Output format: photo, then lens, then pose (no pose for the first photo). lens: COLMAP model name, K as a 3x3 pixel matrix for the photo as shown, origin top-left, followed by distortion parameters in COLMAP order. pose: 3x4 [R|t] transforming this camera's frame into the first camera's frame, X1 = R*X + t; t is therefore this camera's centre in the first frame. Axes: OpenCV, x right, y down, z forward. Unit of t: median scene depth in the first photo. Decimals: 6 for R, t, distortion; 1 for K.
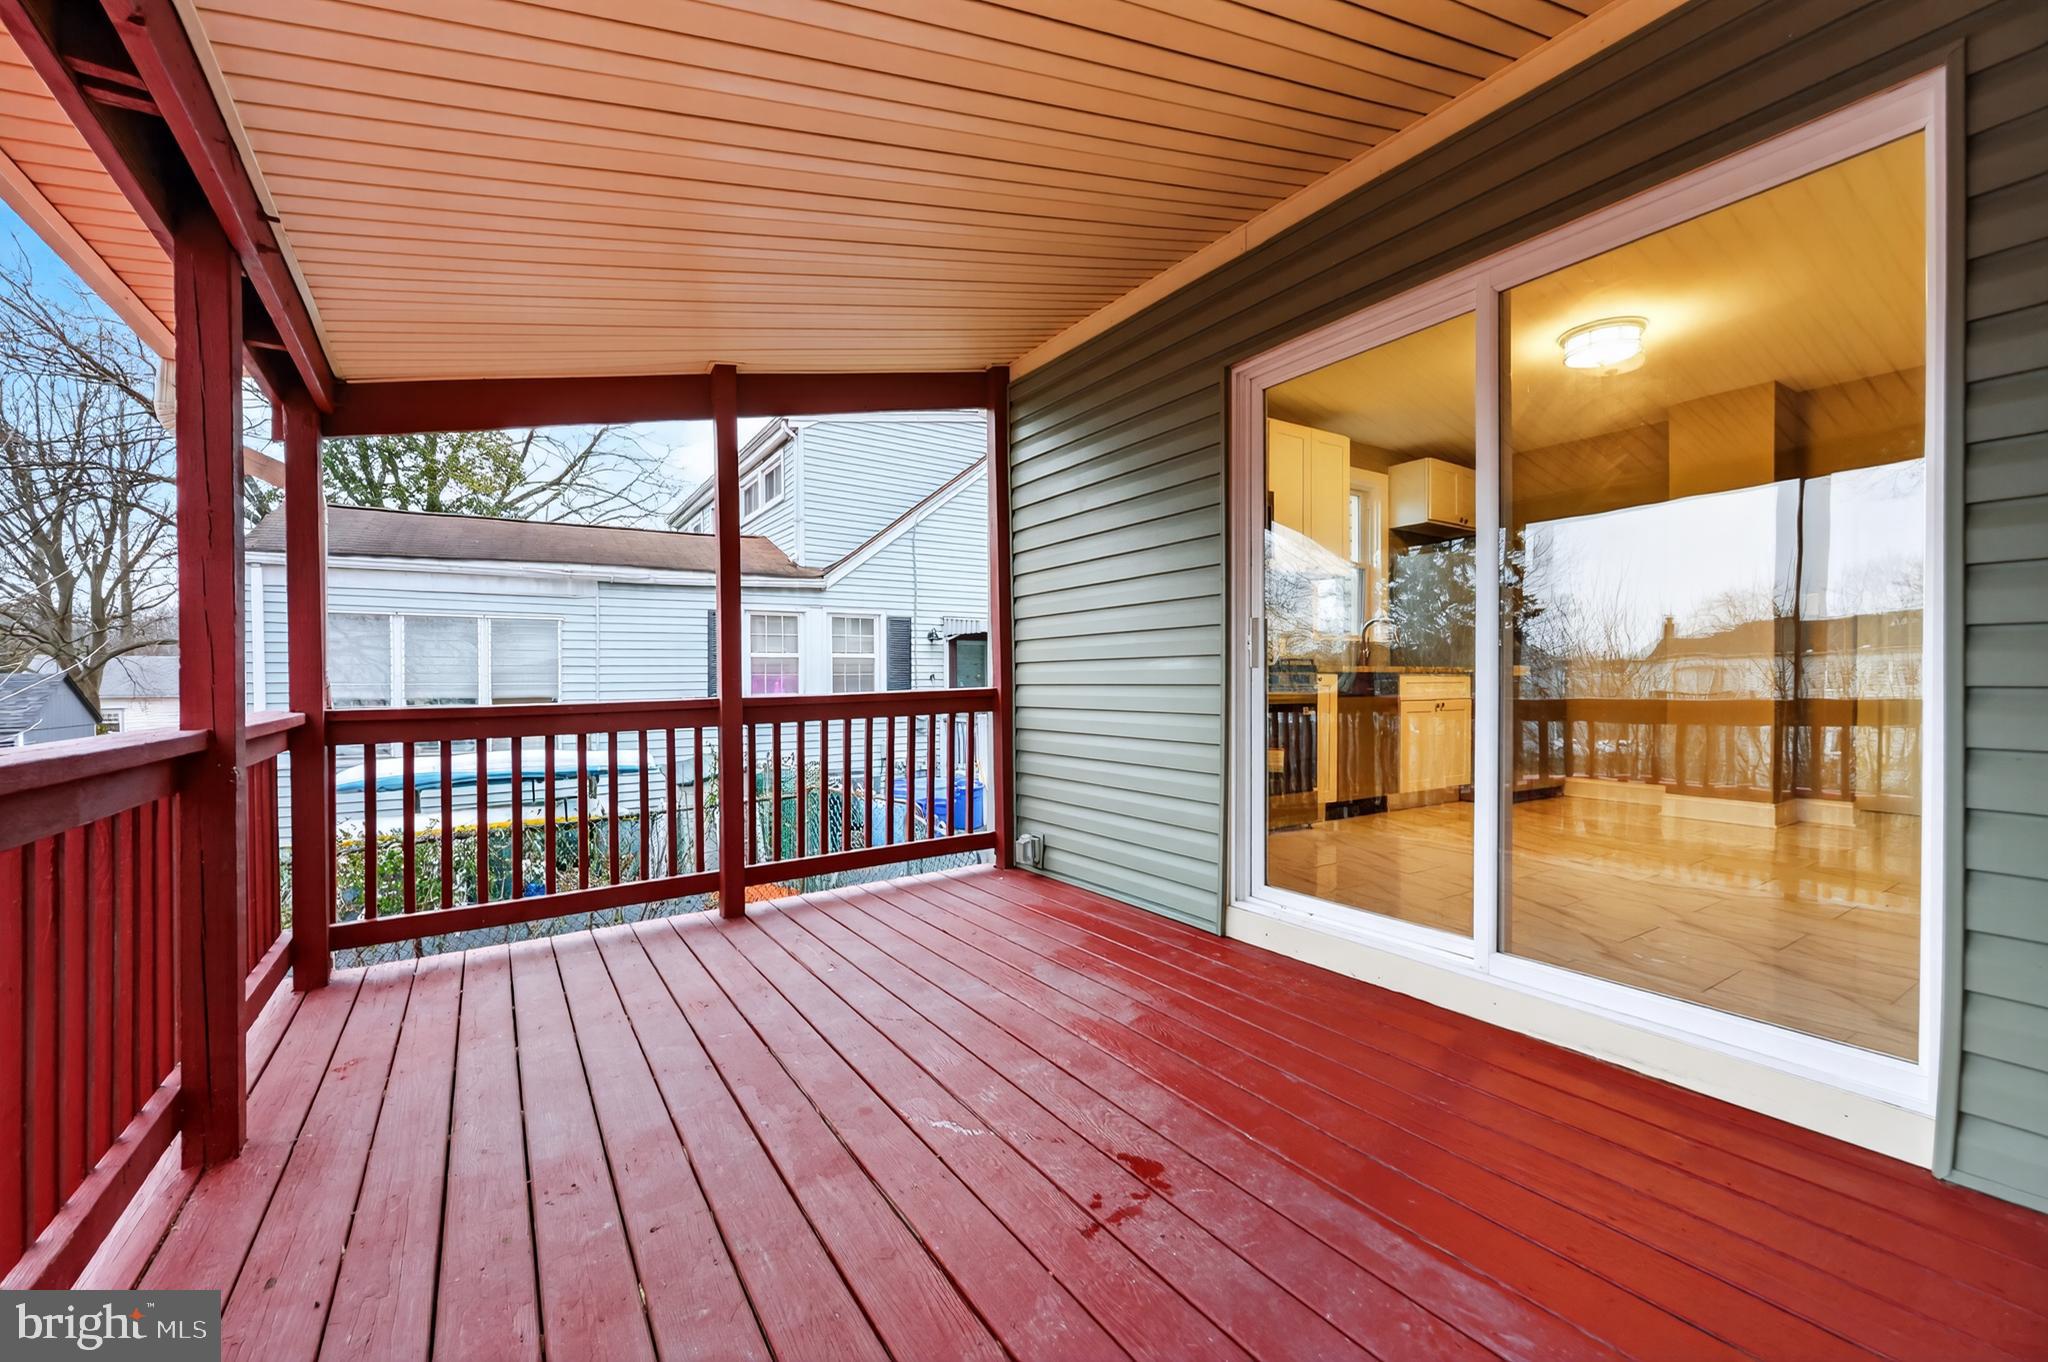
lens RADIAL K [[831.7, 0, 1015.9], [0, 831.7, 680.2], [0, 0, 1]] dist [0.007385, -0.000175]
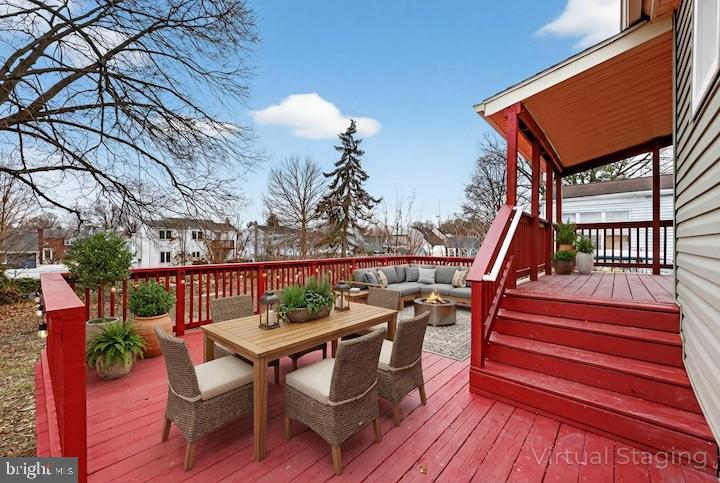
lens RADIAL K [[292.4, 0, 353.8], [0, 292.4, 239.4], [0, 0, 1]] dist [0.007385, -0.000175]
pose [[0.266173, 0.000449, -0.963925, 3.896504], [-0.008125, 0.999965, -0.001778, 0.788122], [0.963891, 0.008305, 0.266167, -4.781041]]
